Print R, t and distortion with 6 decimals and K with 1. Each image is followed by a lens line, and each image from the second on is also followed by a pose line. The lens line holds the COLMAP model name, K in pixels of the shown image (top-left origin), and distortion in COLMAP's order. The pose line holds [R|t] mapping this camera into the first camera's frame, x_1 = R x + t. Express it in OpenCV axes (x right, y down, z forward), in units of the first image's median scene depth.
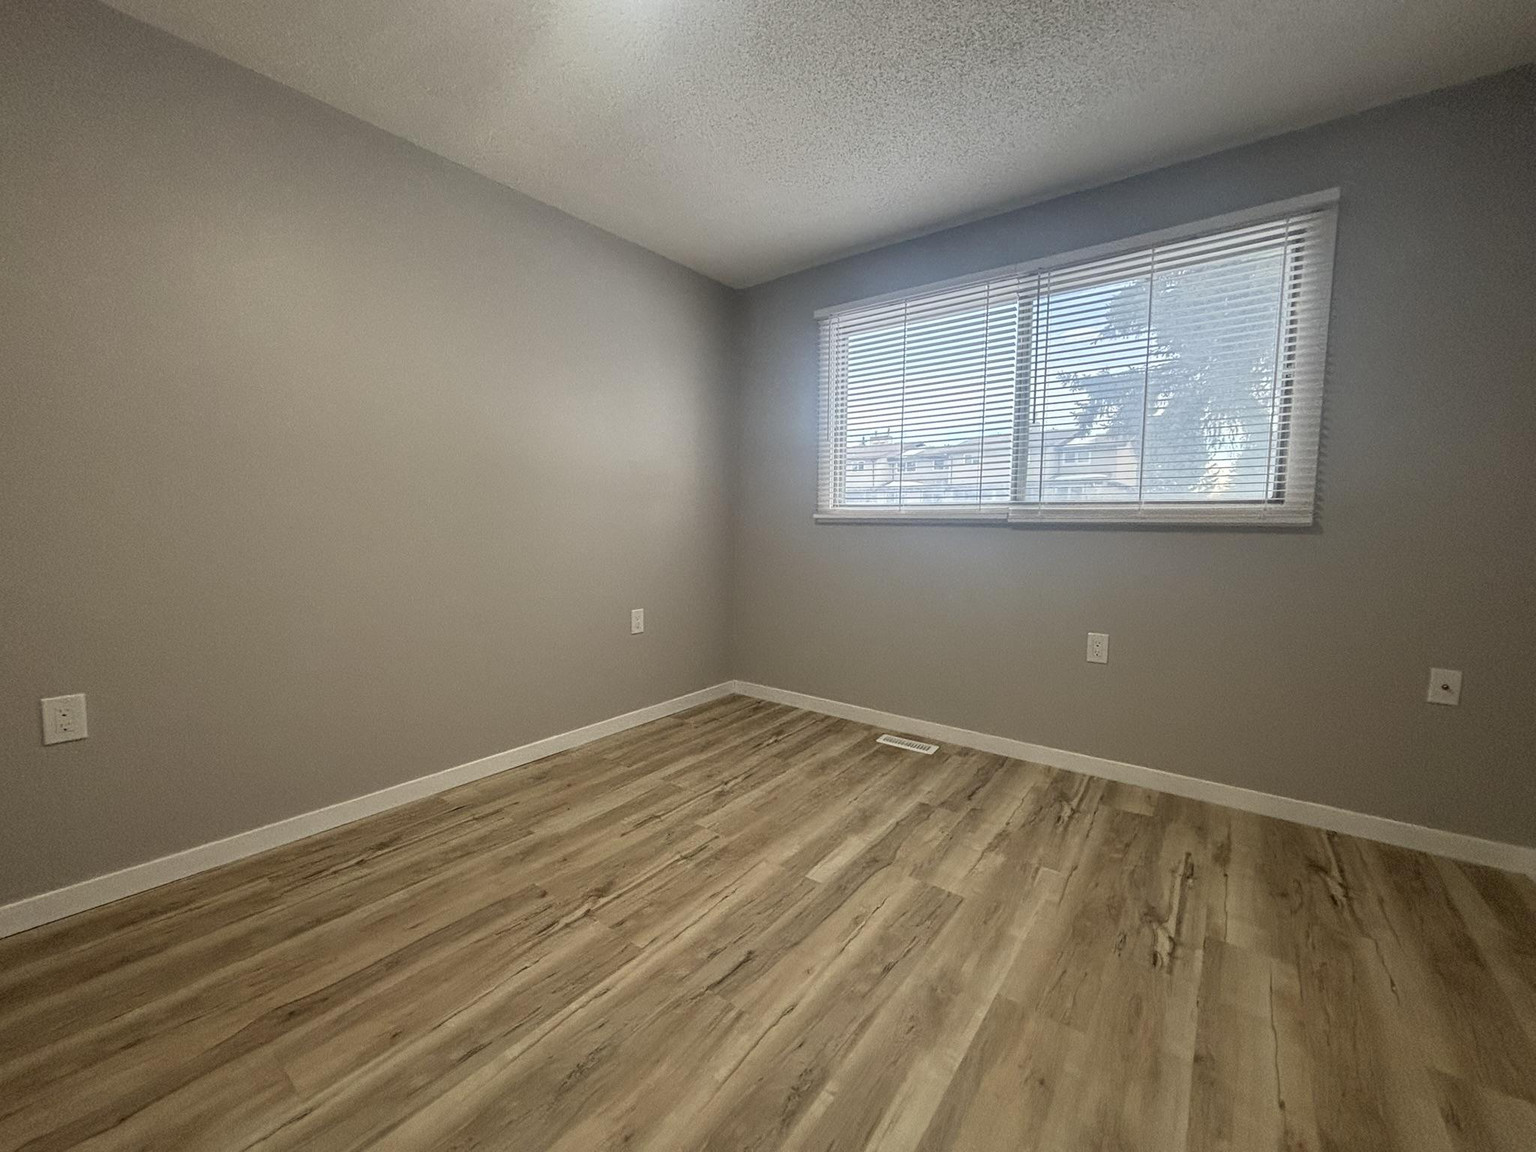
lens RADIAL K [[620.3, 0, 767.6], [0, 620.3, 574.1], [0, 0, 1]] dist [-0.002140, -0.000038]
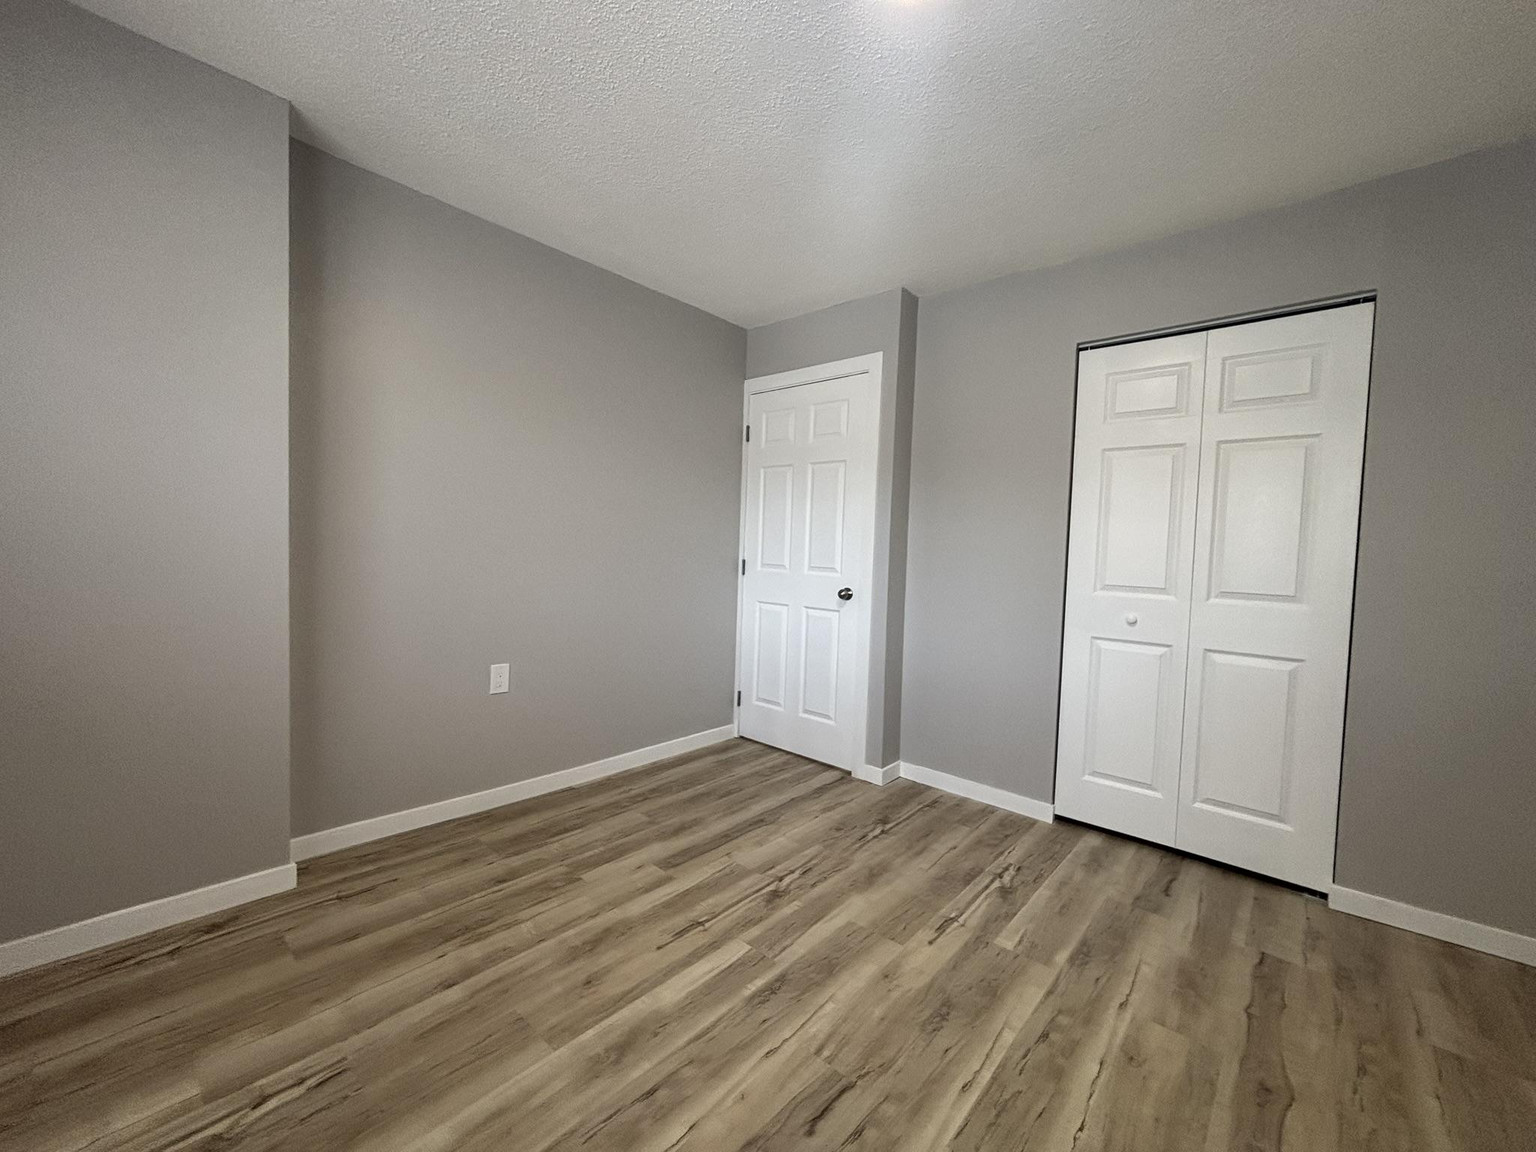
lens RADIAL K [[616.2, 0, 759.8], [0, 616.2, 571.9], [0, 0, 1]] dist [0.001657, 0.000036]
pose [[-0.995310, -0.045402, 0.085416, 0.001072], [-0.034746, 0.991880, 0.122342, -0.211908], [-0.090277, 0.118801, -0.988806, 1.934531]]
